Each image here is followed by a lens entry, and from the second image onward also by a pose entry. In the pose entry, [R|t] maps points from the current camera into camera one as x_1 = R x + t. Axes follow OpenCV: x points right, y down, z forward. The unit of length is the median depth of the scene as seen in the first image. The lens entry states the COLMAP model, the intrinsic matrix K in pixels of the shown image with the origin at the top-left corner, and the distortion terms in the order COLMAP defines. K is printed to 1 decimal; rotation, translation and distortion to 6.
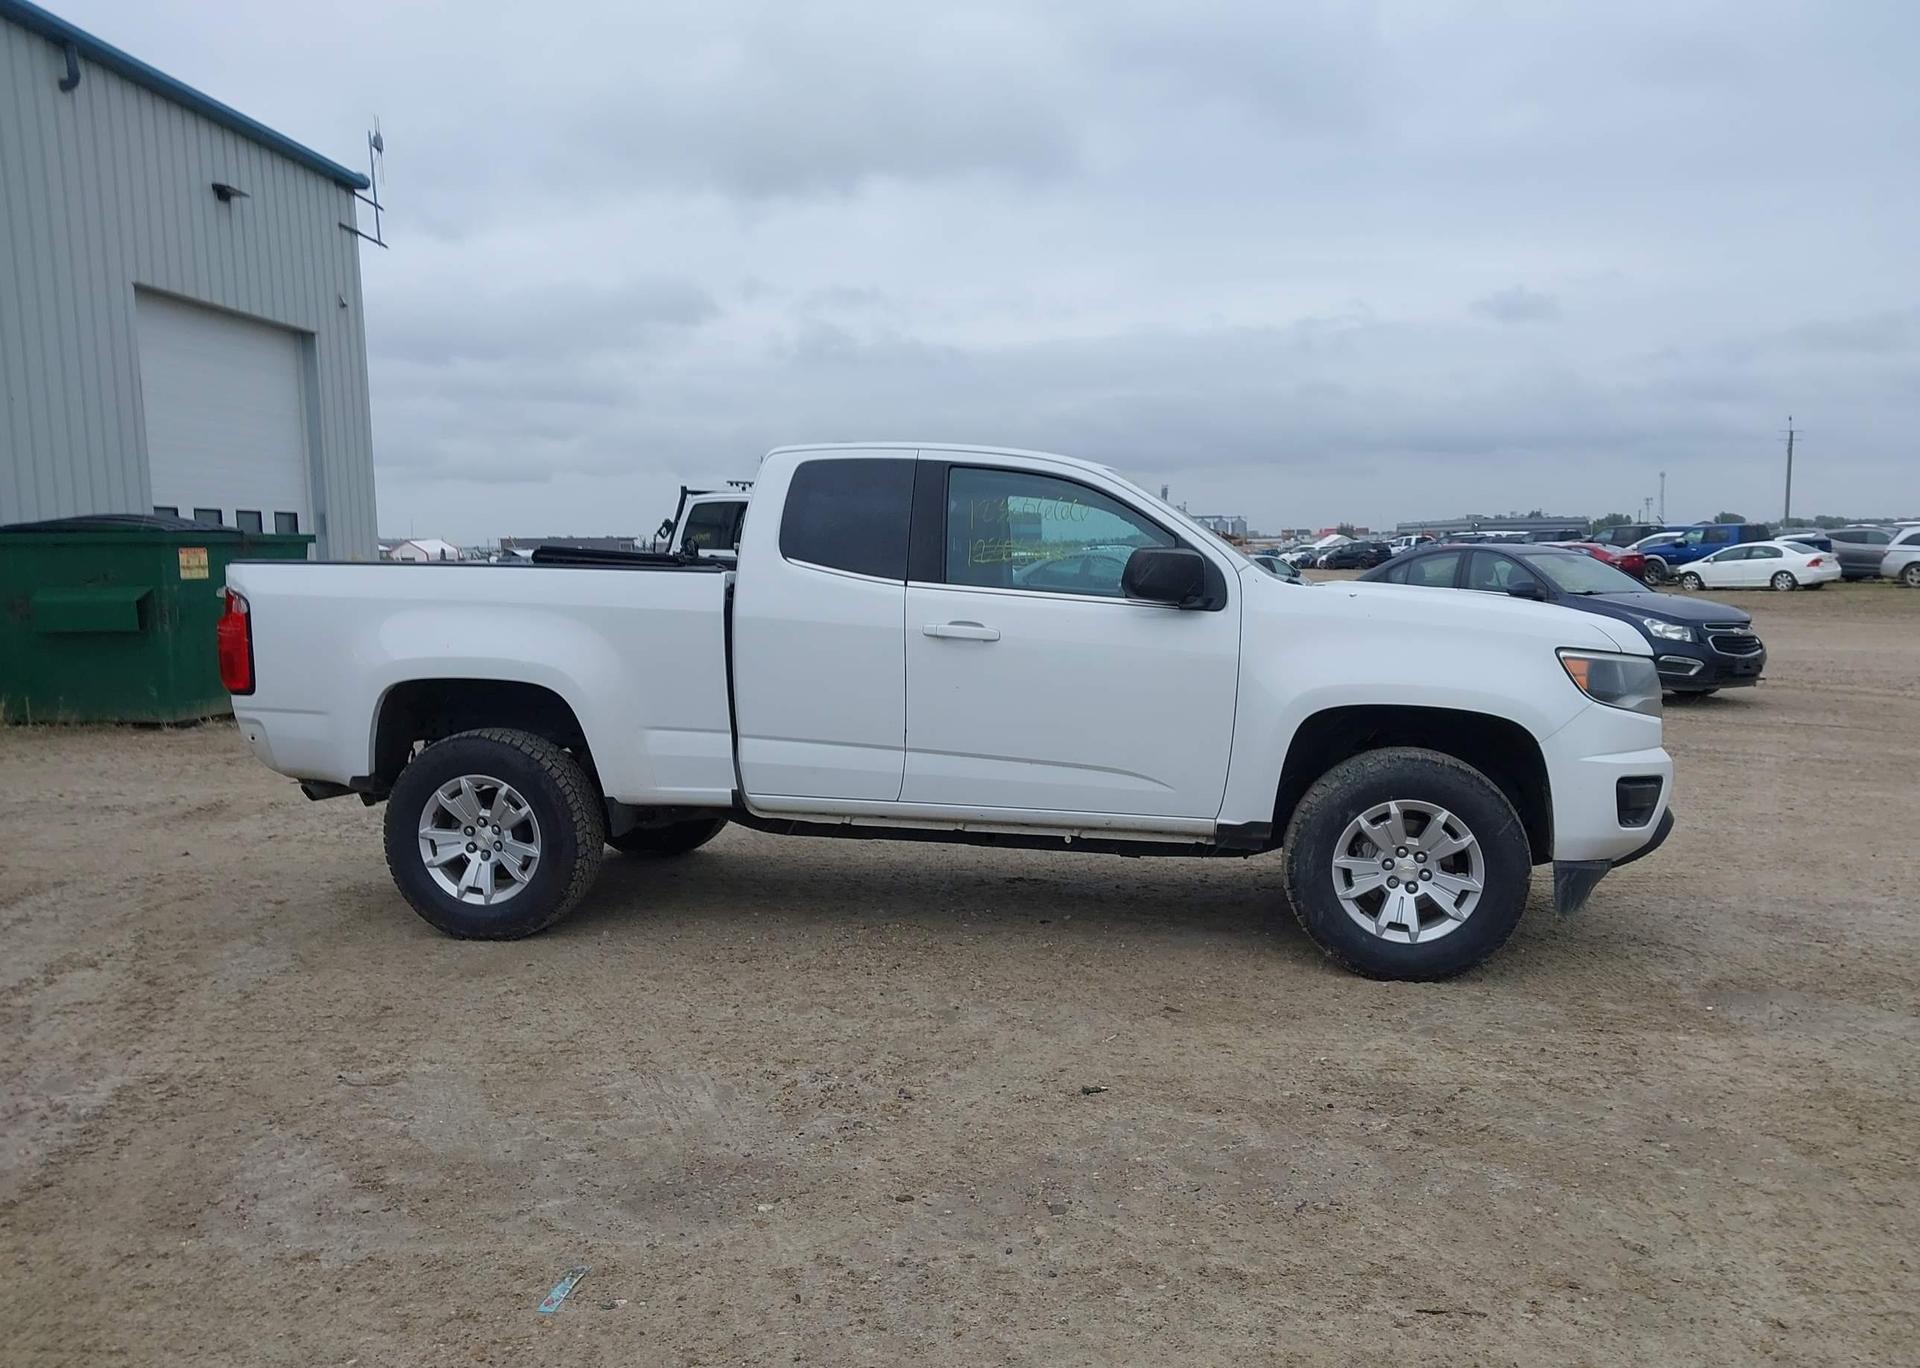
lens RADIAL K [[1504.0, 0, 973.6], [0, 1504.0, 723.8], [0, 0, 1]] dist [0.040681, -0.050666]
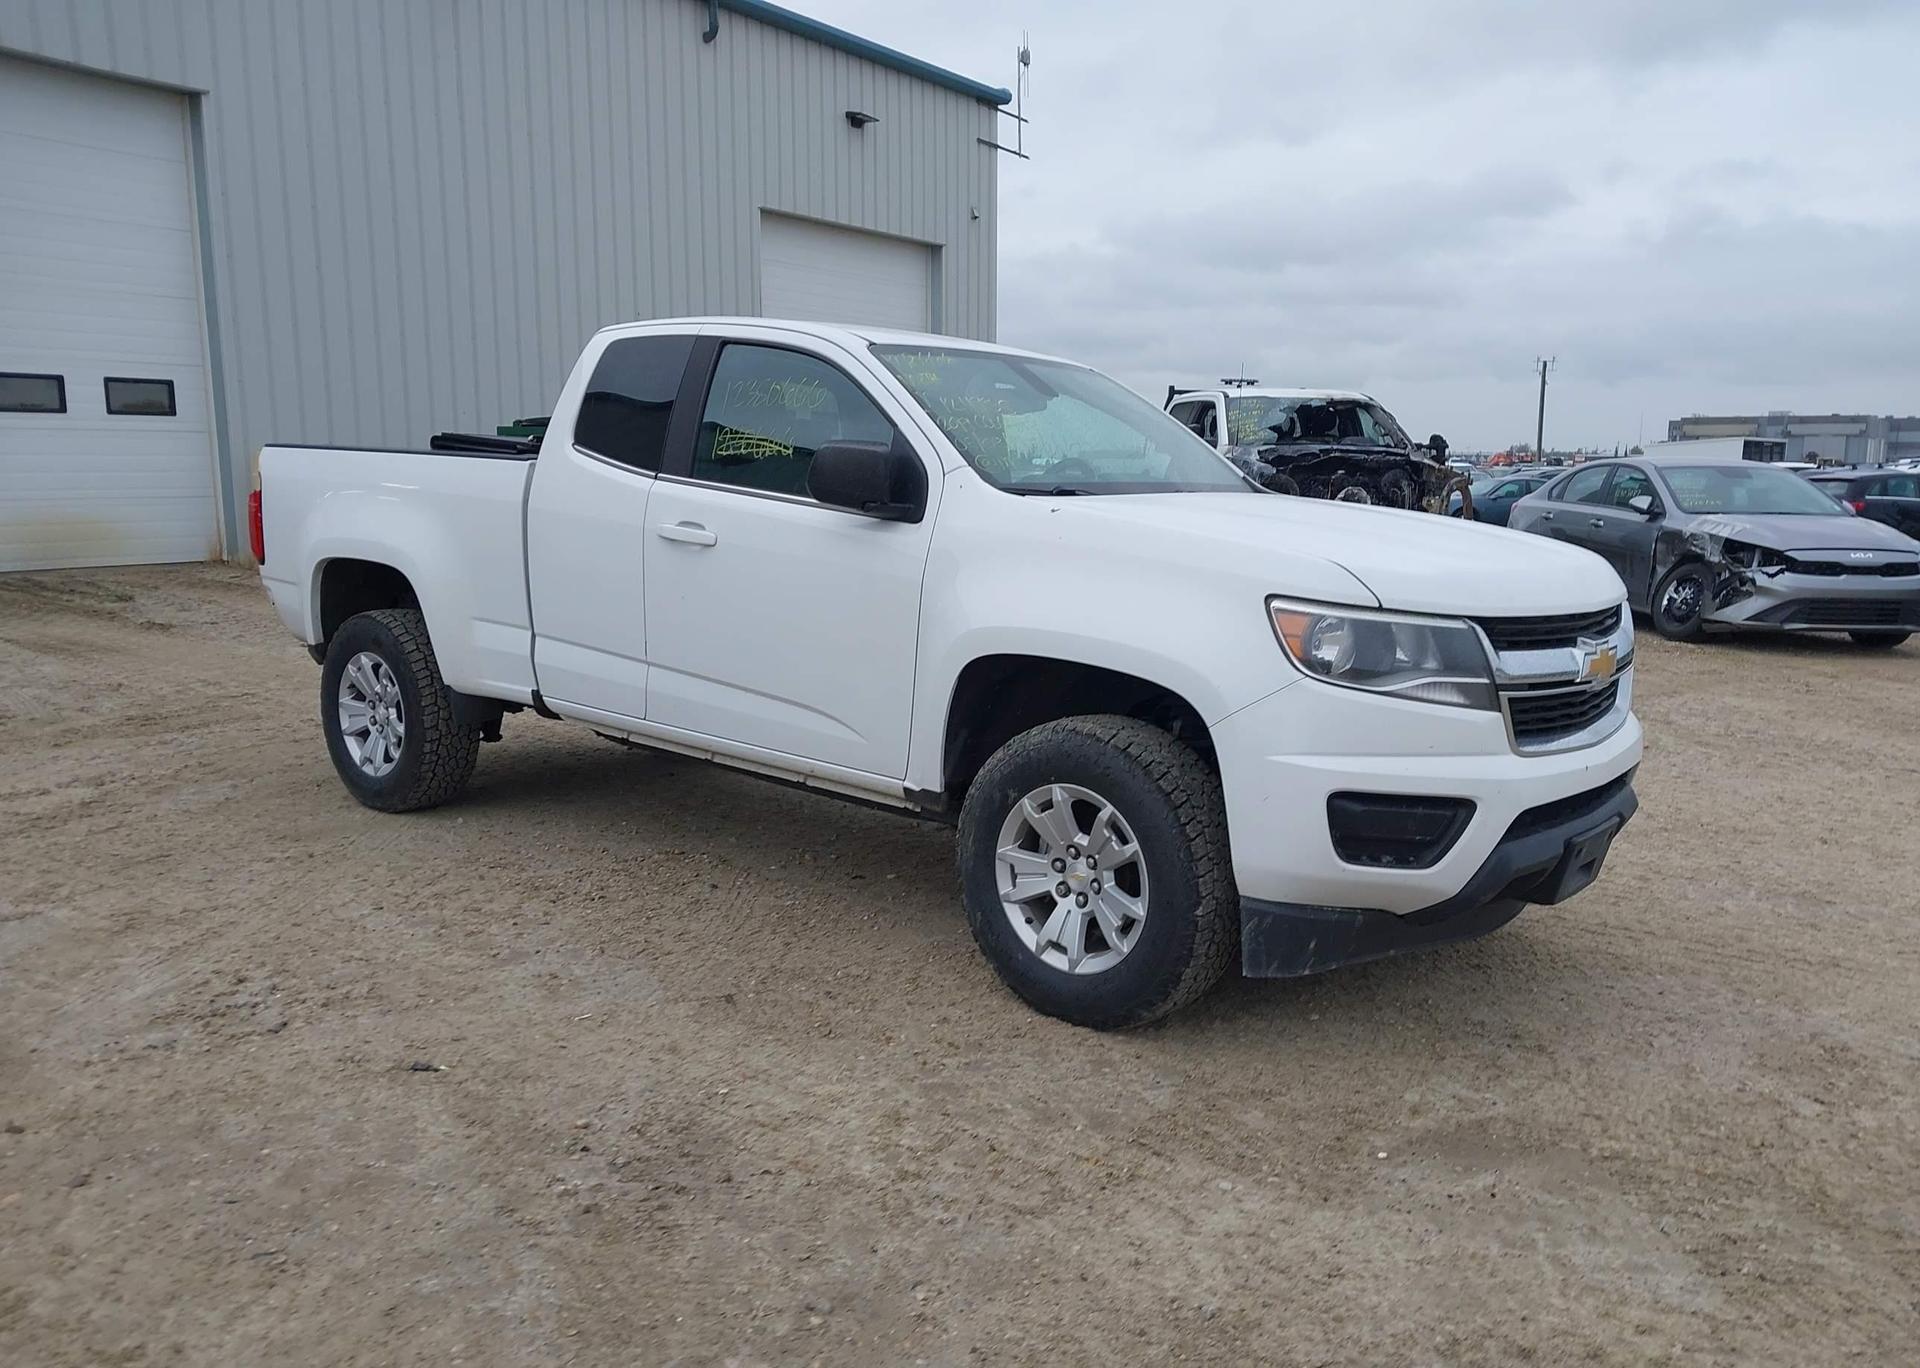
lens RADIAL K [[1504.0, 0, 969.1], [0, 1504.0, 692.6], [0, 0, 1]] dist [0.040681, -0.050666]
pose [[0.867012, 0.095763, -0.488999, 0.551181], [-0.076025, 0.995292, 0.060118, -0.032746], [0.492454, -0.014947, 0.870210, 0.297964]]
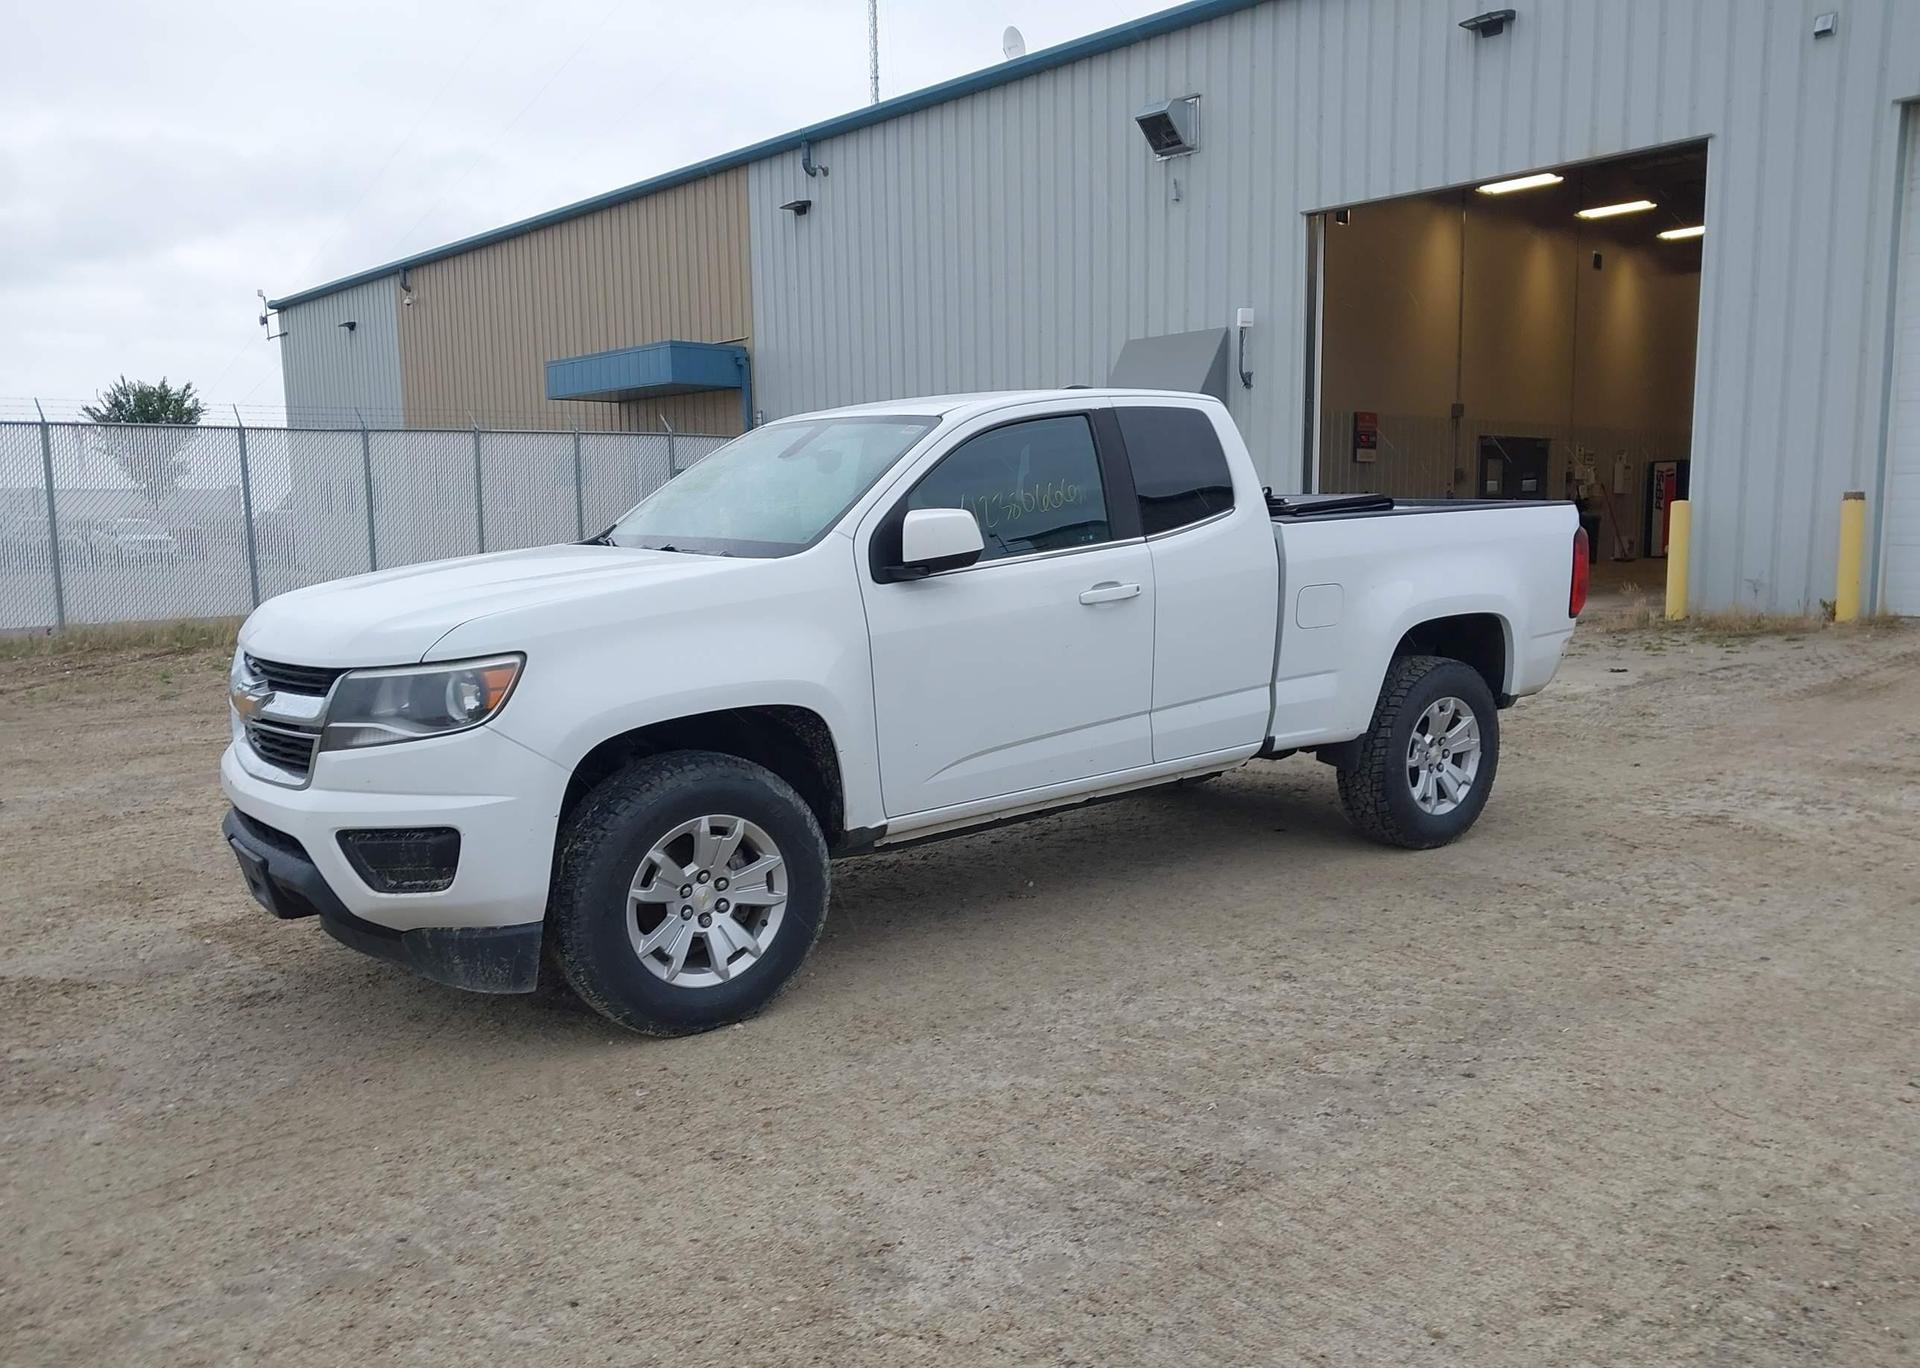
lens RADIAL K [[1504.0, 0, 974.3], [0, 1504.0, 681.5], [0, 0, 1]] dist [0.040681, -0.050666]
pose [[-0.680443, 0.106411, -0.725034, 0.768587], [-0.058489, 0.978358, 0.198483, -0.213178], [0.730463, 0.177462, -0.659493, 1.825192]]
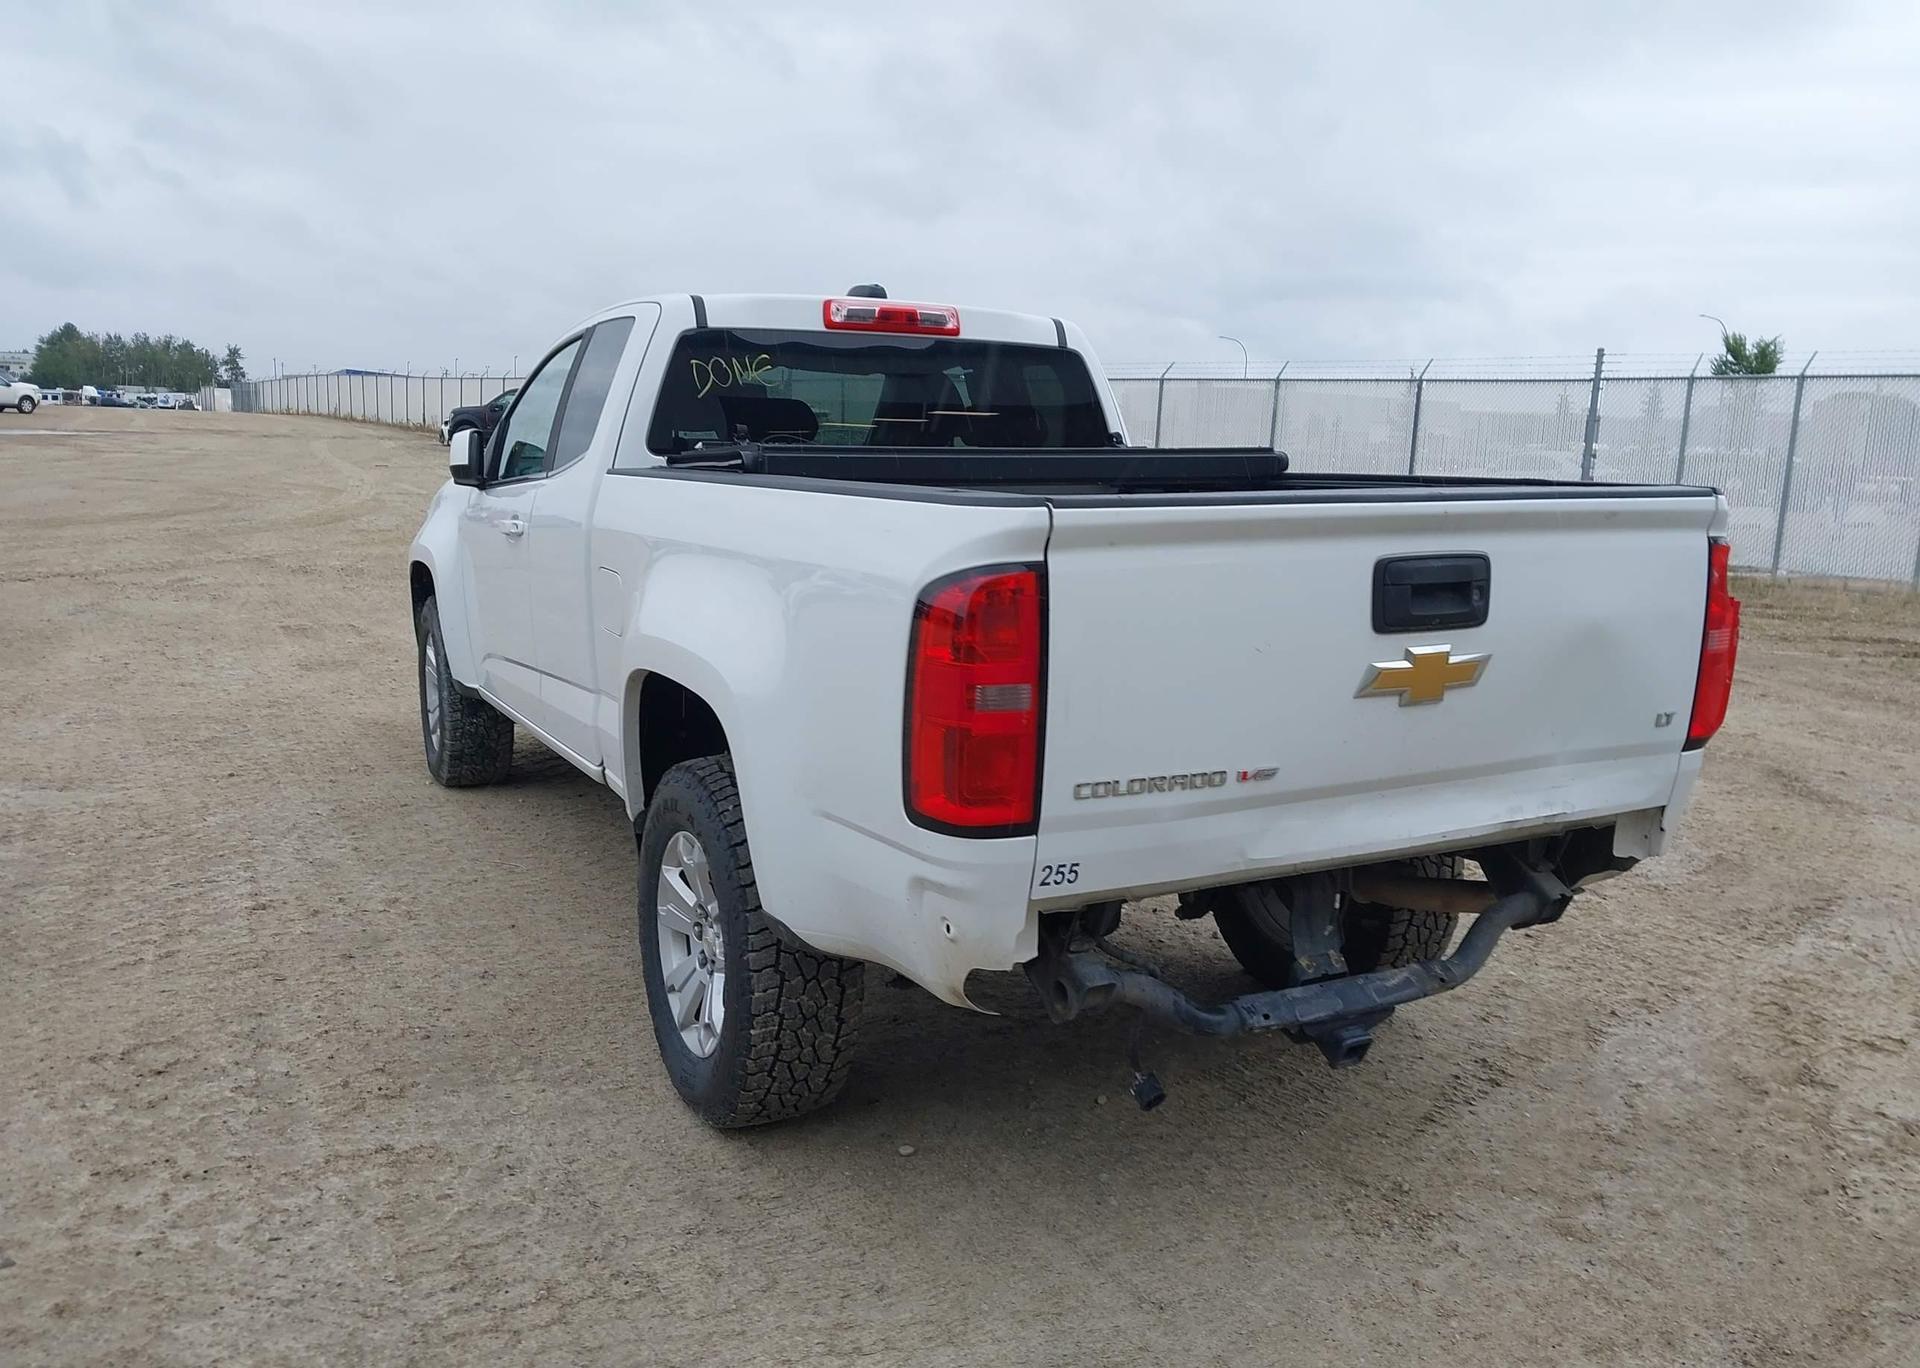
lens RADIAL K [[1504.0, 0, 993.0], [0, 1504.0, 698.4], [0, 0, 1]] dist [0.040681, -0.050666]
pose [[-0.619772, -0.150485, 0.770219, -0.786339], [0.053034, 0.971168, 0.232421, -0.179359], [-0.782988, 0.184896, -0.593922, 1.589590]]
